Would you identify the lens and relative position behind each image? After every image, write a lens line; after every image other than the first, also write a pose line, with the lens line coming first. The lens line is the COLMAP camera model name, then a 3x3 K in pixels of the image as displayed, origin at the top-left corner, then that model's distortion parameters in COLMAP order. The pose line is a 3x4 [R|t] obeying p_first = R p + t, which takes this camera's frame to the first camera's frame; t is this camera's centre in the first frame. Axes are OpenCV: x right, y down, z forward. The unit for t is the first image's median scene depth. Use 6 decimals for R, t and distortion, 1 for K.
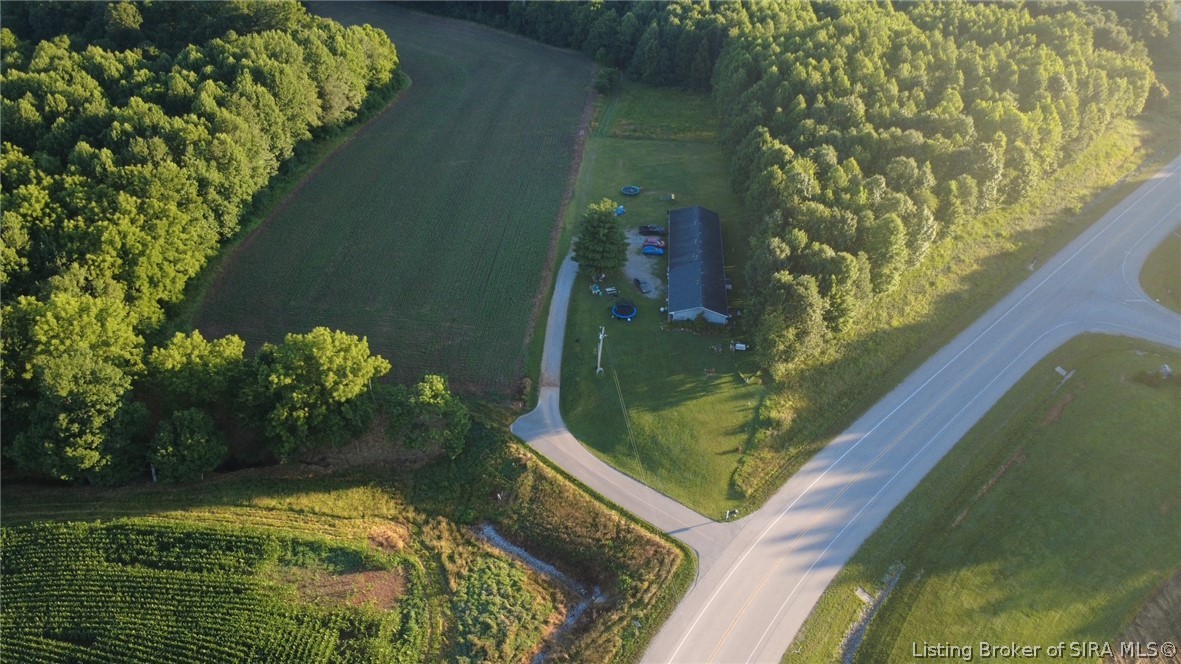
lens RADIAL K [[856.3, 0, 590.5], [0, 856.3, 332.0], [0, 0, 1]] dist [-0.003872, 0.006022]
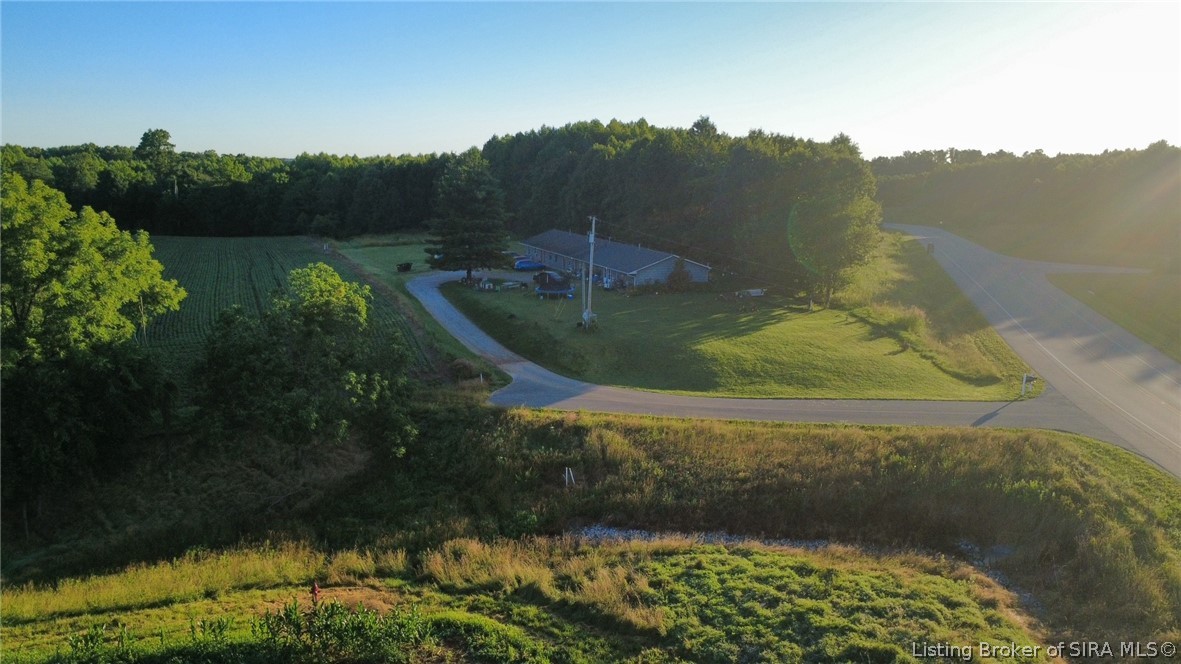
lens RADIAL K [[856.3, 0, 590.5], [0, 856.3, 332.0], [0, 0, 1]] dist [-0.003872, 0.006022]
pose [[0.886307, -0.122566, 0.446584, -0.230386], [0.296184, 0.891347, -0.343185, 0.236026], [-0.355998, 0.436438, 0.826309, 0.564347]]
